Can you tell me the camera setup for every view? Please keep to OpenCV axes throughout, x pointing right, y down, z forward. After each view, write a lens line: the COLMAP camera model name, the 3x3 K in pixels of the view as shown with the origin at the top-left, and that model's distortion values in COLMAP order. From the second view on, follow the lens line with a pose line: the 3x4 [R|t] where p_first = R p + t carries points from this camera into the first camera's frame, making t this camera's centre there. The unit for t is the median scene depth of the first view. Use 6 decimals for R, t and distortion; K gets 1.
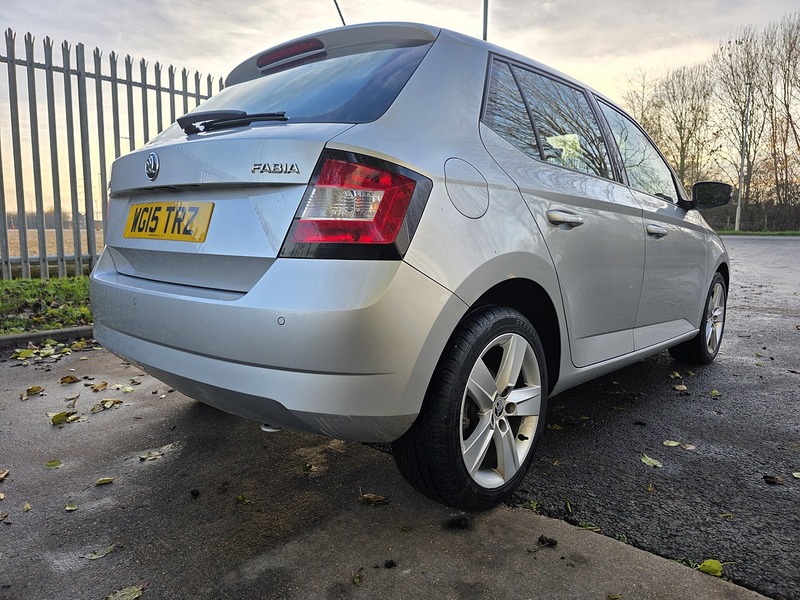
lens RADIAL K [[526.2, 0, 406.4], [0, 526.2, 303.5], [0, 0, 1]] dist [0.064544, -0.056457]
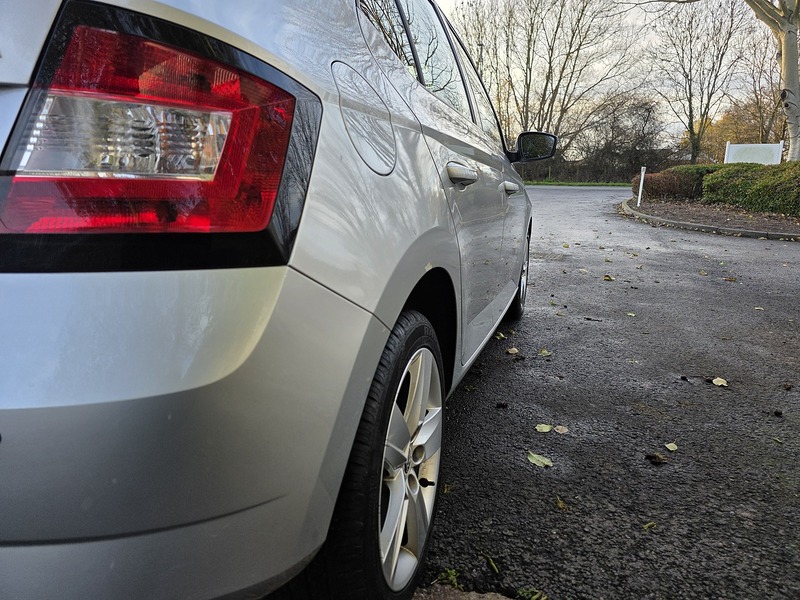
lens RADIAL K [[532.1, 0, 402.2], [0, 532.1, 310.3], [0, 0, 1]] dist [0.088871, -0.106371]
pose [[0.914791, -0.094504, 0.392717, -0.091718], [0.053410, 0.992009, 0.114306, -0.080140], [-0.400381, -0.083591, 0.912528, 0.448908]]
